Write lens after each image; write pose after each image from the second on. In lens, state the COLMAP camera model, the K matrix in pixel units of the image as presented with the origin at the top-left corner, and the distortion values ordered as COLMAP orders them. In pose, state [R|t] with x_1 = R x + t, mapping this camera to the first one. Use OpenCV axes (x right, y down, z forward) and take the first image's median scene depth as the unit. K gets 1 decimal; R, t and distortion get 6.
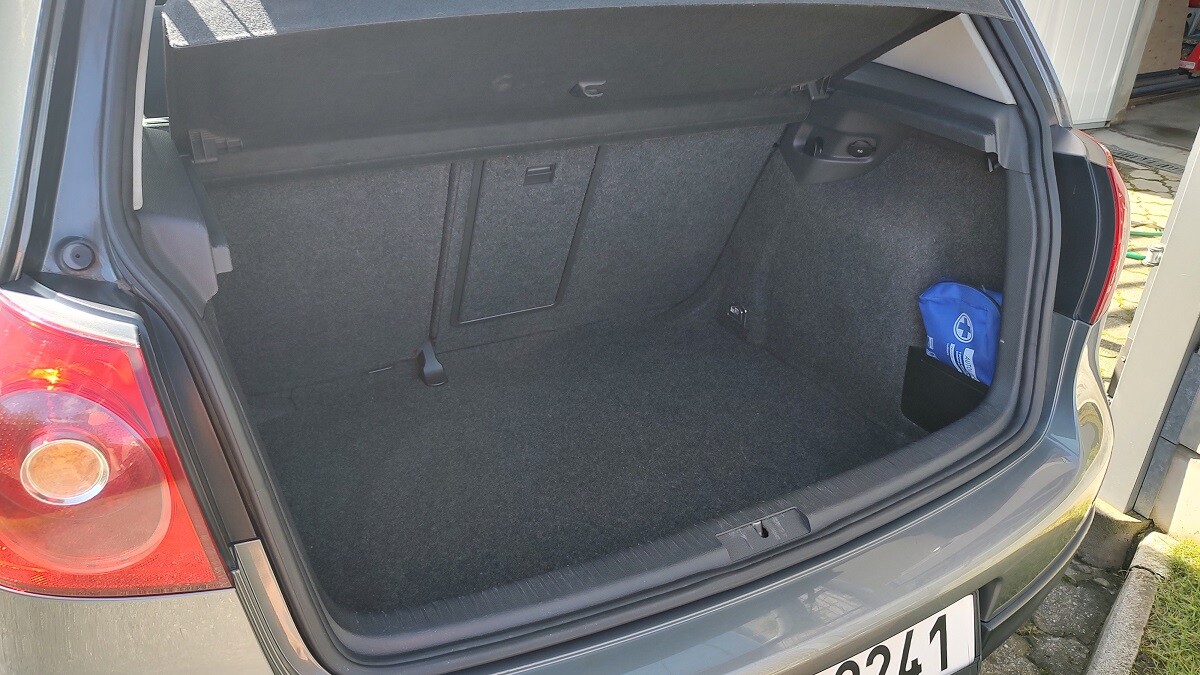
lens RADIAL K [[899.2, 0, 600.0], [0, 899.2, 337.5], [0, 0, 1]] dist [0.006200, -0.000797]
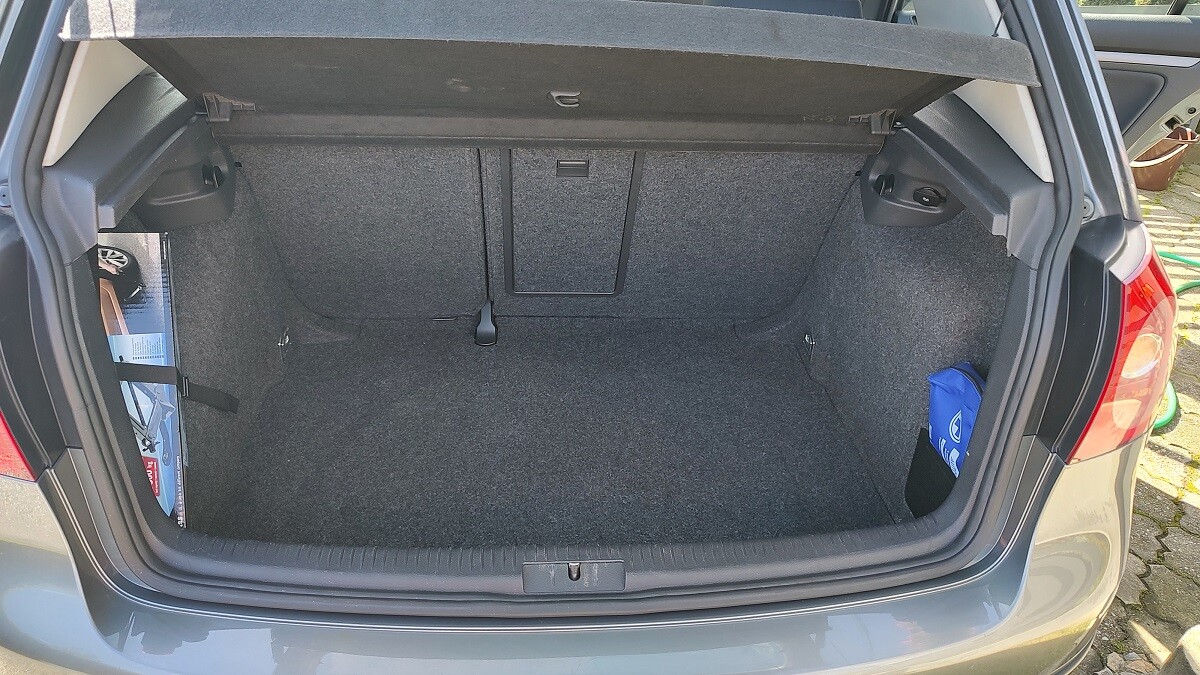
lens RADIAL K [[899.2, 0, 600.0], [0, 899.2, 337.5], [0, 0, 1]] dist [0.006200, -0.000797]
pose [[0.907784, 0.228607, -0.351664, 0.355799], [-0.205360, 0.973294, 0.102594, -0.104974], [0.365726, -0.020915, 0.930488, 0.064890]]
